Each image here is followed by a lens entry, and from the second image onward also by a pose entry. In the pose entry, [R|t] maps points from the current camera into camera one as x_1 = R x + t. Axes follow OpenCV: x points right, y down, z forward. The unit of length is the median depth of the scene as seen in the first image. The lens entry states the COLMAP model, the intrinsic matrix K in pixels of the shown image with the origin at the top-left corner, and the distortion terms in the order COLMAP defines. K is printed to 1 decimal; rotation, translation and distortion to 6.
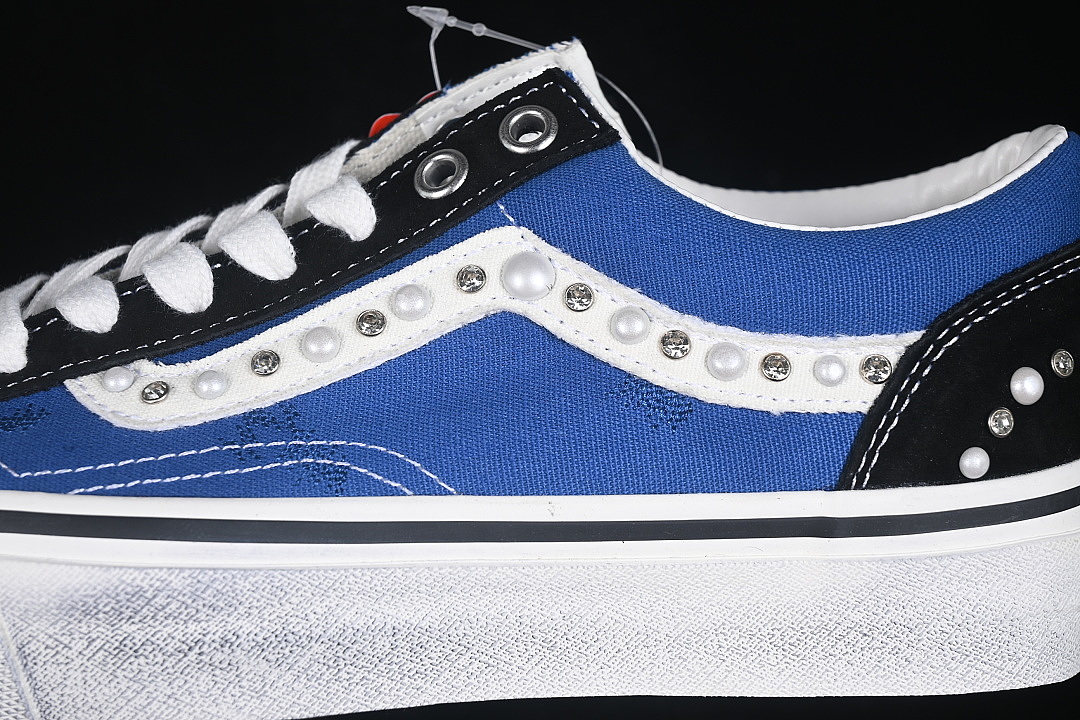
lens RADIAL K [[2365.3, 0, 540.0], [0, 2365.3, 360.0], [0, 0, 1]] dist [0.066988, -0.239442]
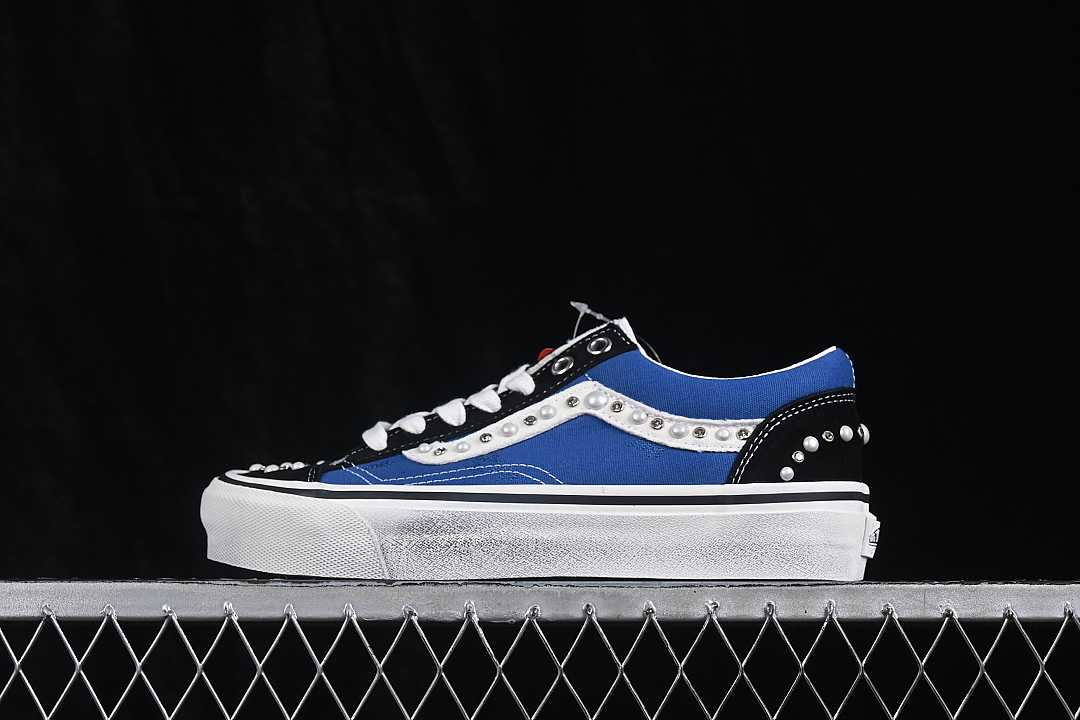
lens RADIAL K [[2365.3, 0, 540.0], [0, 2365.3, 360.0], [0, 0, 1]] dist [0.066988, -0.239442]
pose [[0.991852, -0.020794, -0.125689, 0.237807], [-0.014075, 0.962665, -0.270329, 0.568216], [0.126618, 0.269896, 0.954528, -1.277892]]
